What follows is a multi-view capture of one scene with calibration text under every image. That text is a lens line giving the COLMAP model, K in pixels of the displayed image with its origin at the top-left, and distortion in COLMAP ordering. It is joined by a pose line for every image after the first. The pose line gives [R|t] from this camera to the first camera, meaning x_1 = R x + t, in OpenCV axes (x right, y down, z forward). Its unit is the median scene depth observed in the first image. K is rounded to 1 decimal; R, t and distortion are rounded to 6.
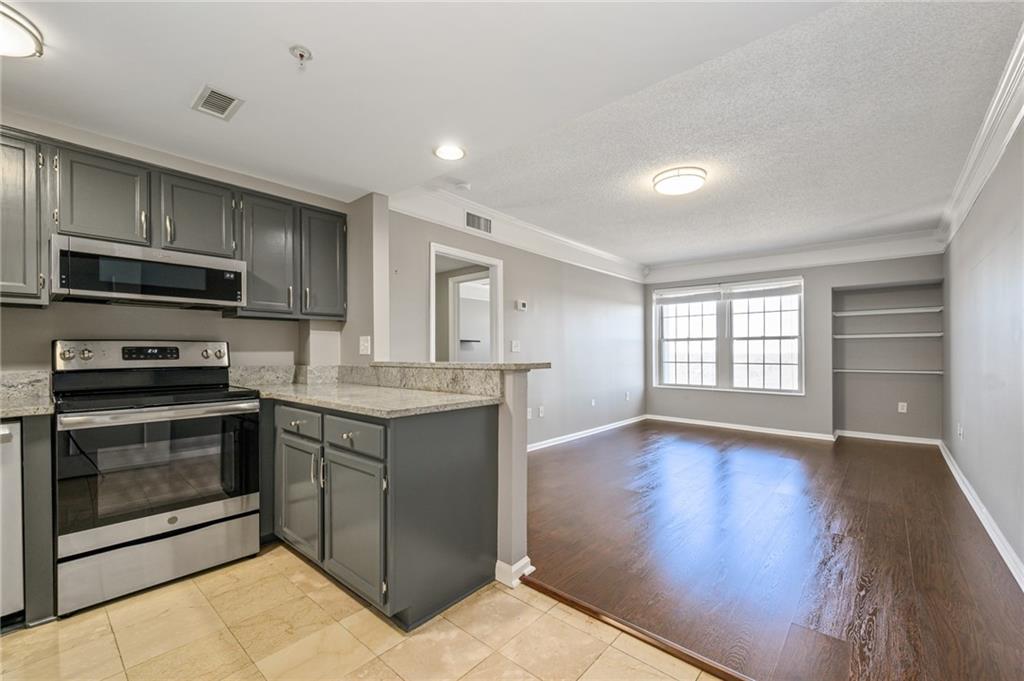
lens RADIAL K [[425.1, 0, 519.0], [0, 425.1, 353.9], [0, 0, 1]] dist [0.000704, -0.000143]
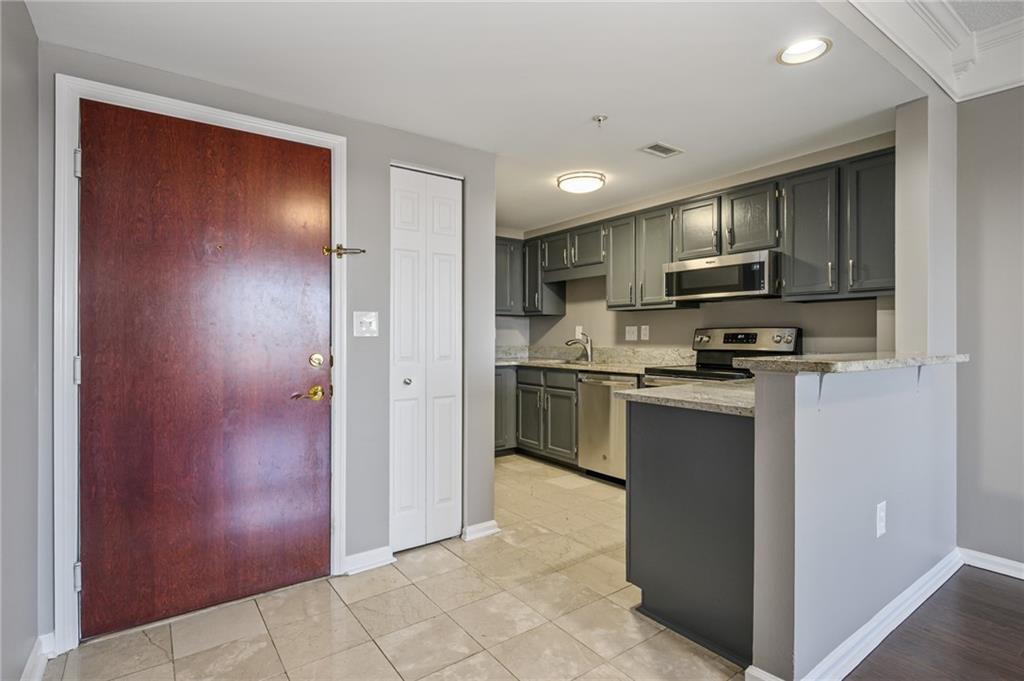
lens RADIAL K [[506.1, 0, 511.7], [0, 506.1, 336.4], [0, 0, 1]] dist [-0.000507, -0.000039]
pose [[-0.230127, 0.004791, -0.973149, 0.407771], [-0.002073, 0.999983, 0.005414, -0.007805], [0.973158, 0.003263, -0.230113, 0.399115]]
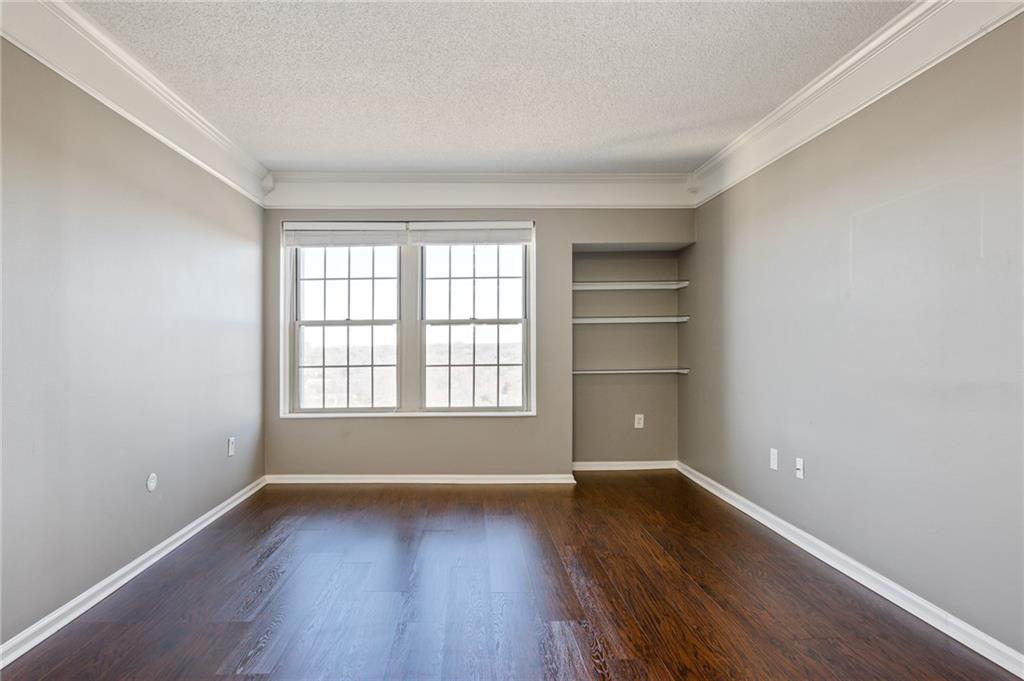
lens RADIAL K [[592.5, 0, 487.6], [0, 592.5, 340.8], [0, 0, 1]] dist [0.004292, 0.000206]
pose [[0.742552, -0.003872, 0.669778, 0.057527], [0.011792, 0.999904, -0.007292, -0.006859], [-0.669685, 0.013312, 0.742526, 0.561589]]
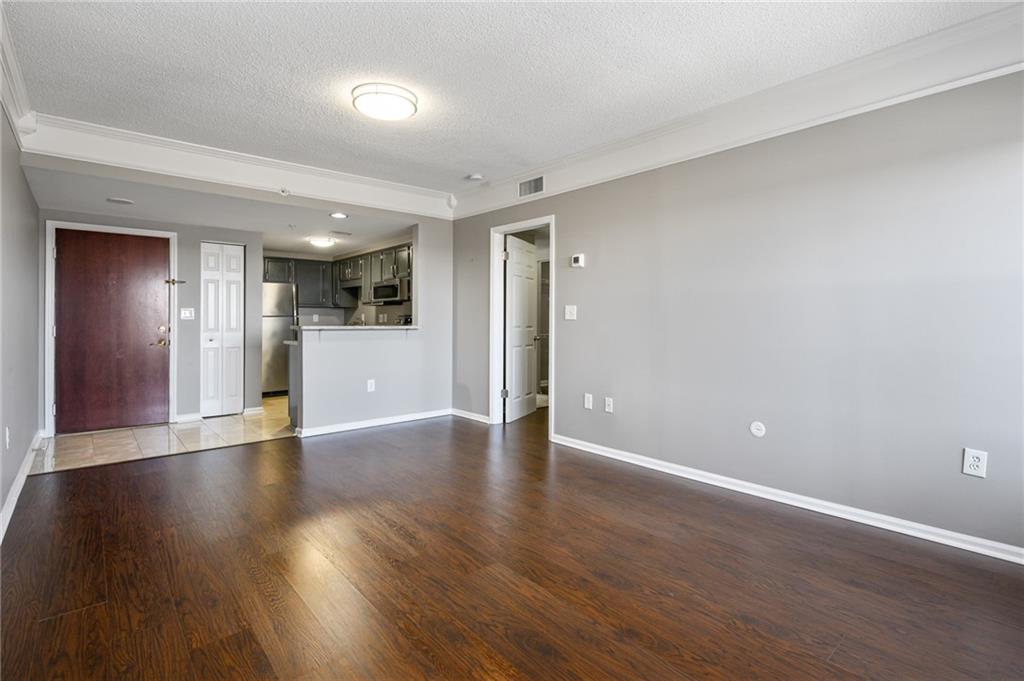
lens RADIAL K [[488.4, 0, 514.7], [0, 488.4, 320.8], [0, 0, 1]] dist [0.001431, 0.000268]
pose [[-0.140811, 0.002216, -0.990034, 1.036978], [-0.002623, 0.999993, 0.002611, -0.005321], [0.990033, 0.002965, -0.140804, 1.143634]]
